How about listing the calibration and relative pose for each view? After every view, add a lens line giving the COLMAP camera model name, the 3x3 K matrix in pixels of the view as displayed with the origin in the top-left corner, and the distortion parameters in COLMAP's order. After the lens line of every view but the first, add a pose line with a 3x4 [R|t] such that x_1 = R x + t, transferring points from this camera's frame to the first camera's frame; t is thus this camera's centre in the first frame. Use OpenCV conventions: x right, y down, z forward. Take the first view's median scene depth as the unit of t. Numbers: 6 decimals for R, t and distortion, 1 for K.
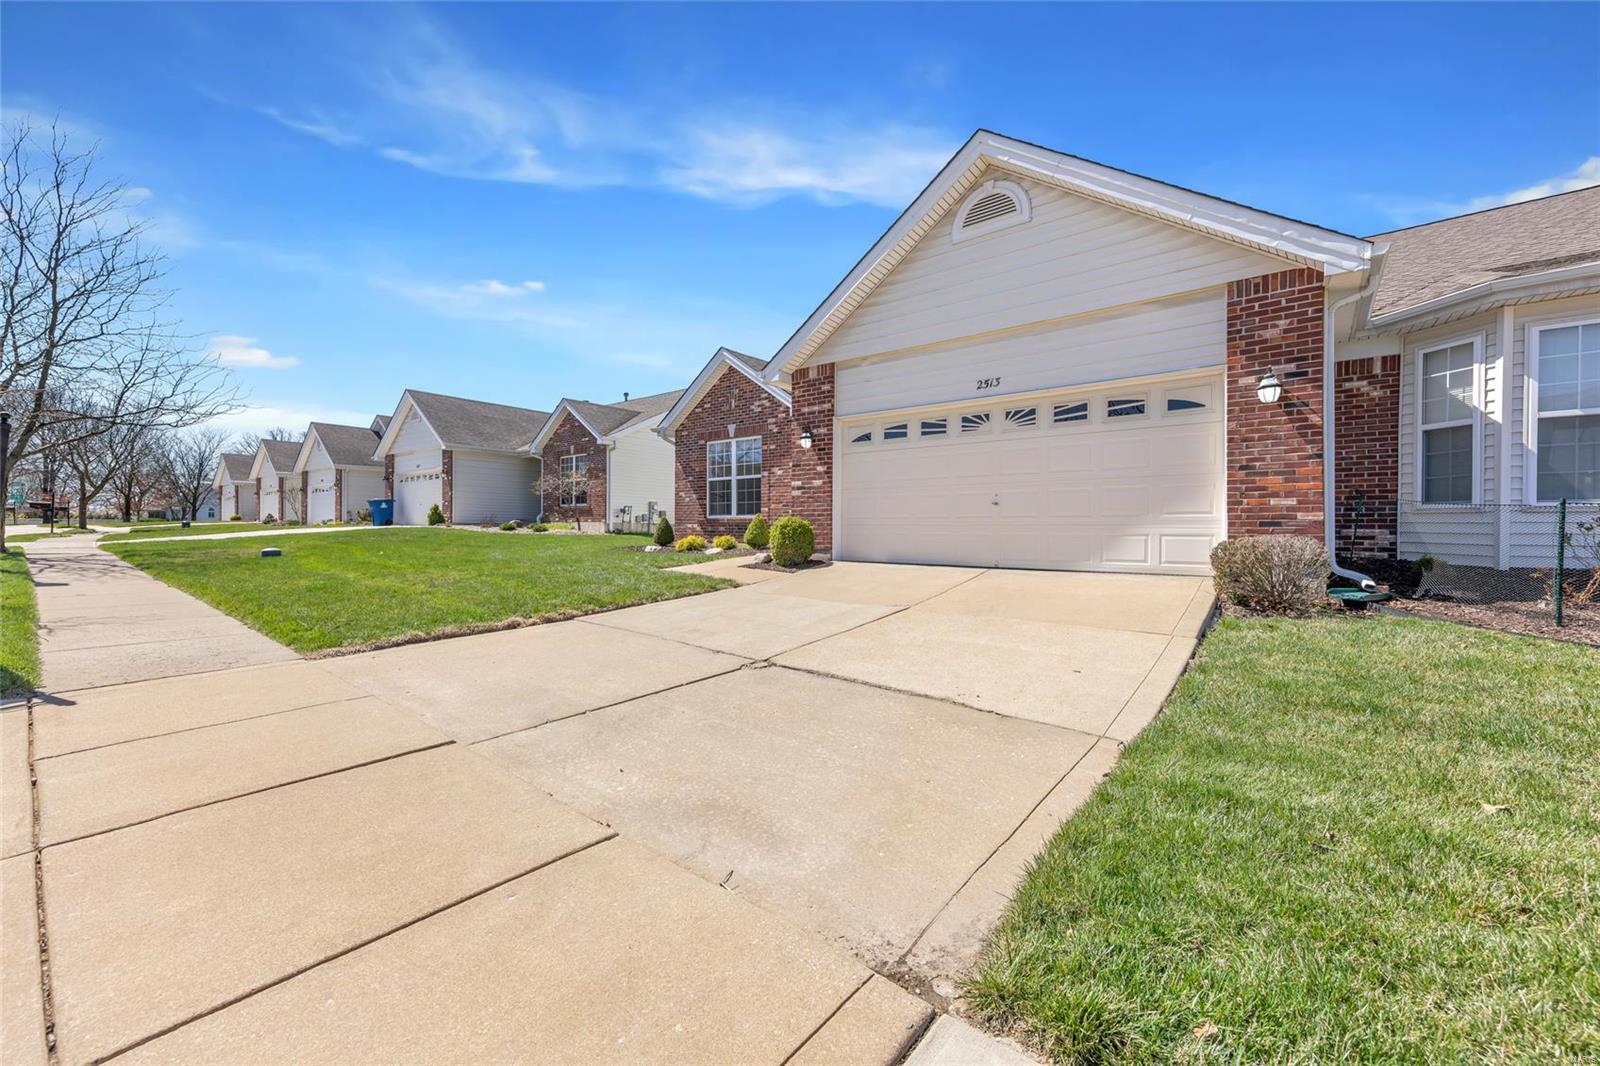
lens RADIAL K [[634.0, 0, 800.4], [0, 634.0, 532.5], [0, 0, 1]] dist [0.008123, -0.000250]
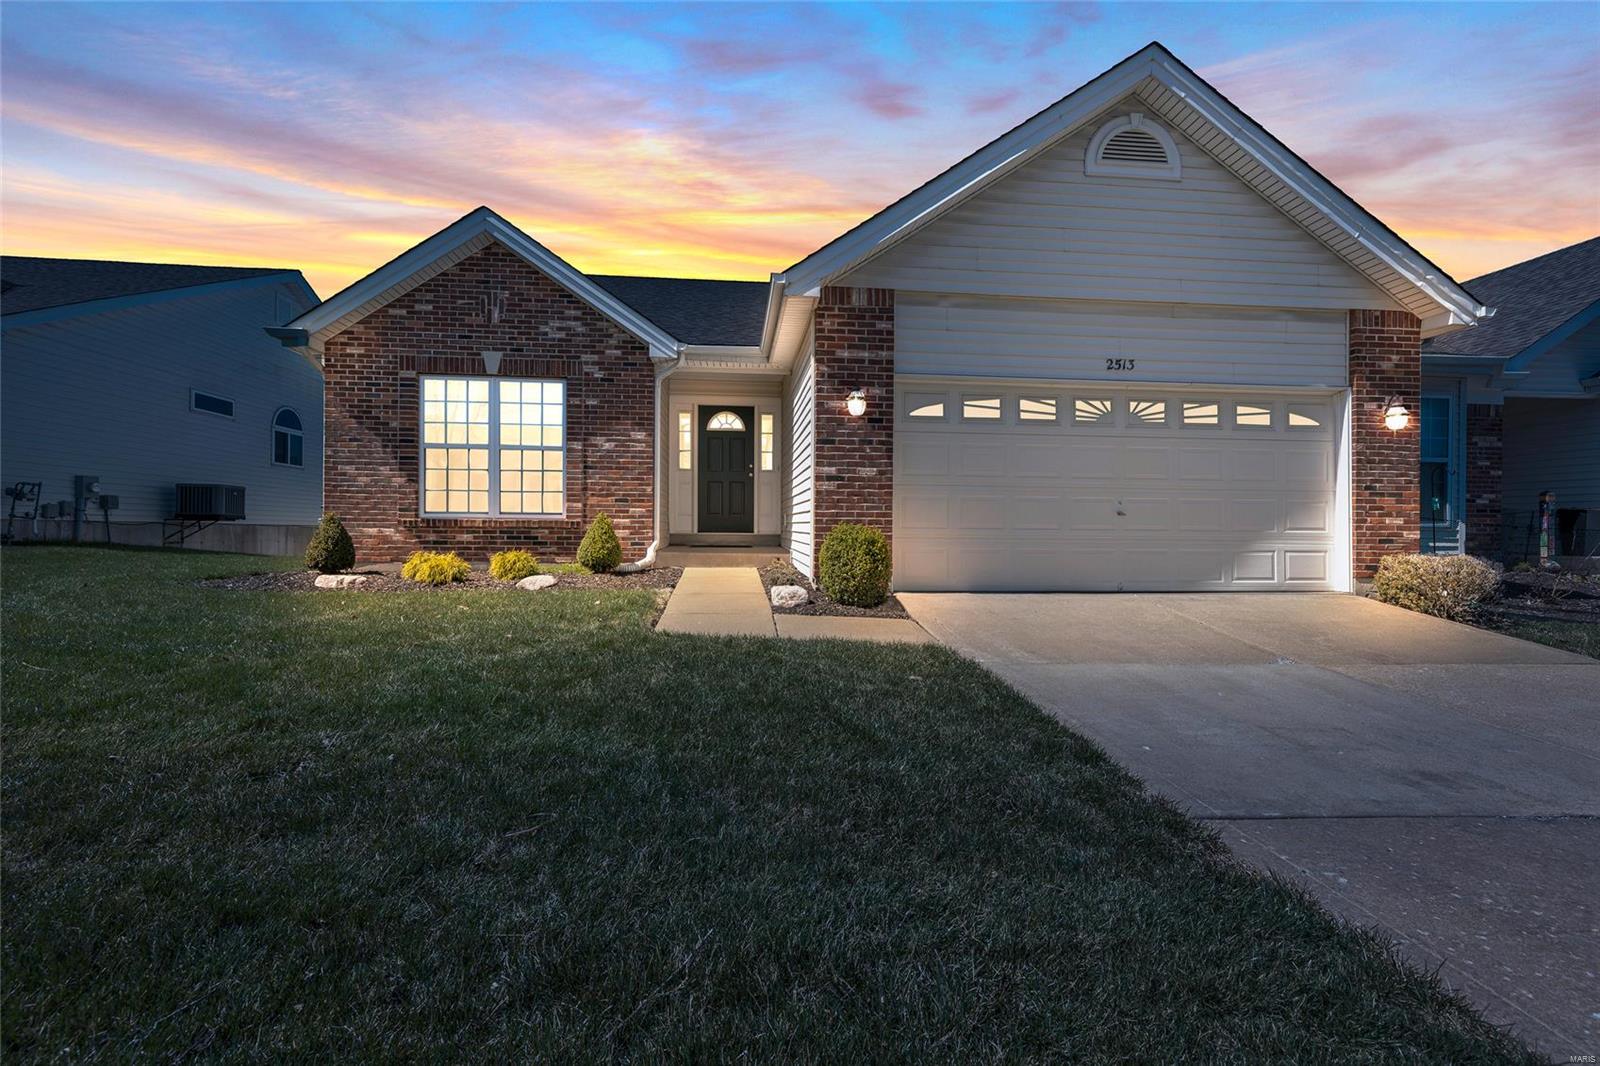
lens RADIAL K [[680.0, 0, 805.8], [0, 680.0, 529.8], [0, 0, 1]] dist [0.009463, -0.000667]
pose [[0.706676, 0.000074, 0.707538, -0.506378], [-0.001744, 0.999997, 0.001637, -0.021356], [-0.707536, -0.002391, 0.706674, 0.564694]]
